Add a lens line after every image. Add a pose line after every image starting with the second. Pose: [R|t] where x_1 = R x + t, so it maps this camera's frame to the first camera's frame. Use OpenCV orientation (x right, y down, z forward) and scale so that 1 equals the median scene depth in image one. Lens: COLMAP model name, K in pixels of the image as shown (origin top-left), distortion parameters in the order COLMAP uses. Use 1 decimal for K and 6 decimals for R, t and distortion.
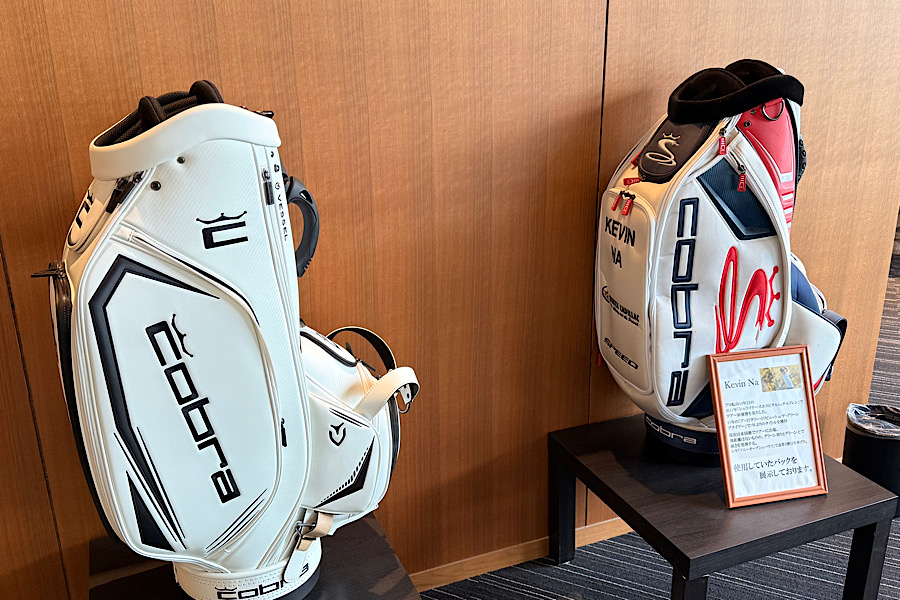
lens RADIAL K [[790.8, 0, 450.6], [0, 790.8, 299.9], [0, 0, 1]] dist [0.012723, 0.002245]
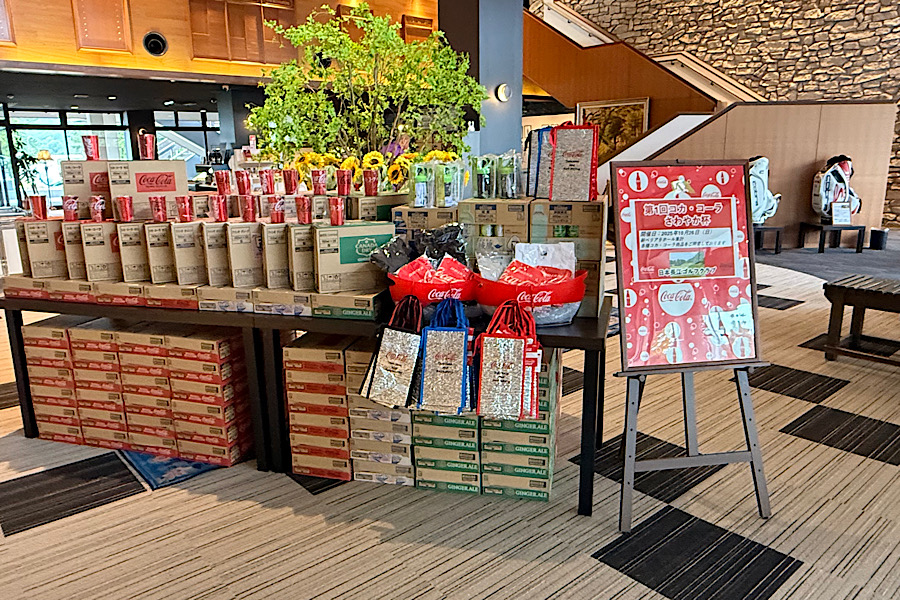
lens RADIAL K [[645.2, 0, 449.4], [0, 645.2, 300.6], [0, 0, 1]] dist [0.002738, 0.000286]
pose [[0.920309, 0.090129, -0.380668, -0.436076], [-0.130953, 0.987934, -0.082685, 1.672399], [0.368623, 0.125946, 0.921008, -4.726802]]
